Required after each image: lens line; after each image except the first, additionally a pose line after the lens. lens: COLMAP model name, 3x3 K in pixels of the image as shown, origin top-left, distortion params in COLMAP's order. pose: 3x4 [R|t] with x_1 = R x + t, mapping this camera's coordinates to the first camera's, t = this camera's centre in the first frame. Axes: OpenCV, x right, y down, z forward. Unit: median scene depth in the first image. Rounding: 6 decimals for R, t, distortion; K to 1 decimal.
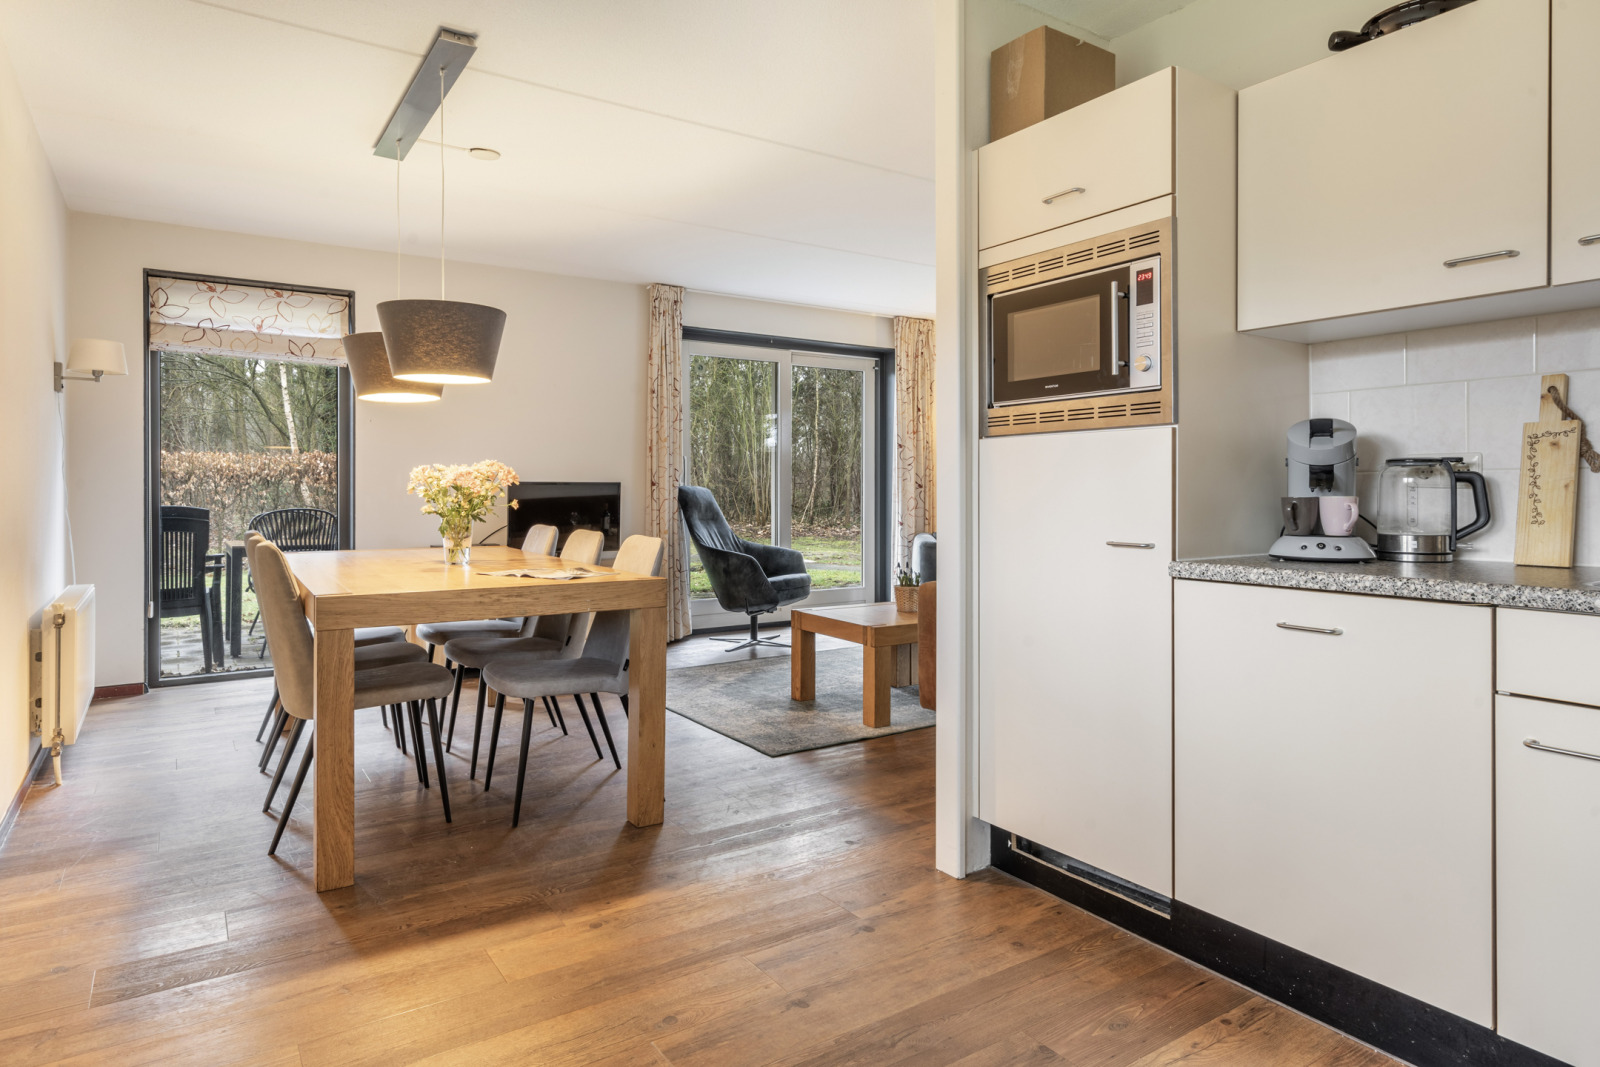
lens RADIAL K [[919.9, 0, 802.2], [0, 919.9, 497.1], [0, 0, 1]] dist [0.002502, 0.000152]
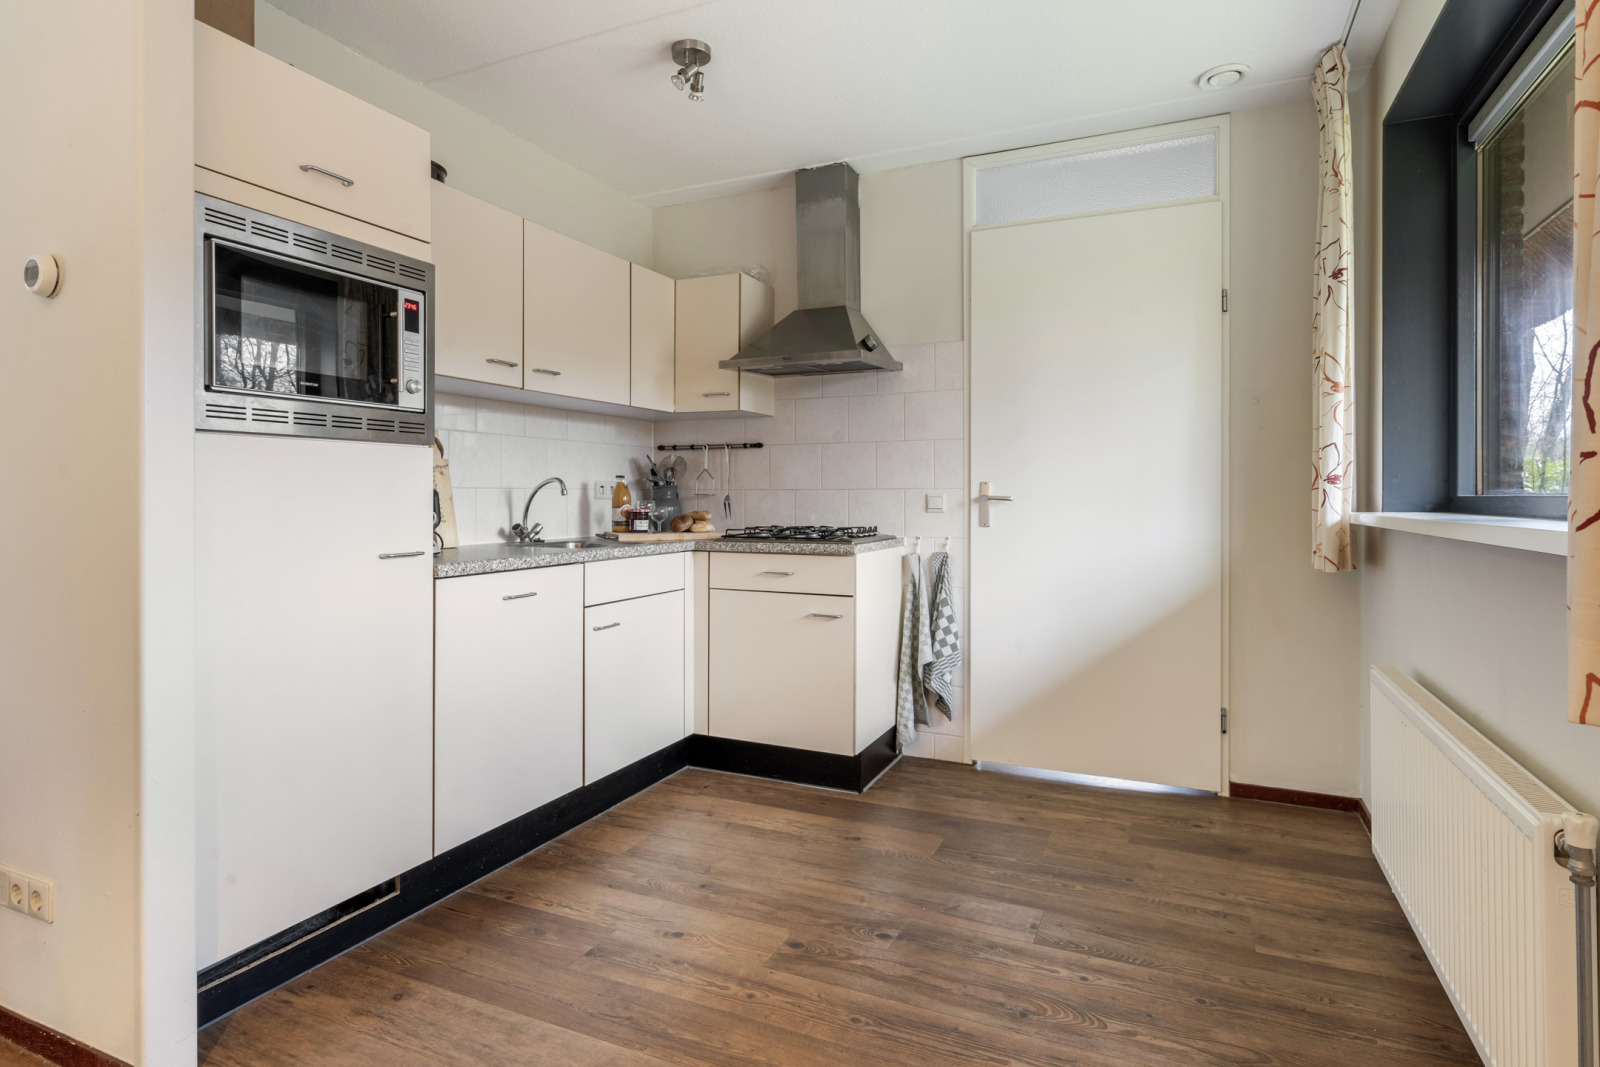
lens RADIAL K [[839.6, 0, 798.7], [0, 839.6, 491.7], [0, 0, 1]] dist [-0.016539, -0.000481]
pose [[-0.524624, 0.003650, 0.851326, -0.713633], [0.003652, 0.999991, -0.002037, -0.017328], [-0.851326, 0.002040, -0.524633, 1.138020]]
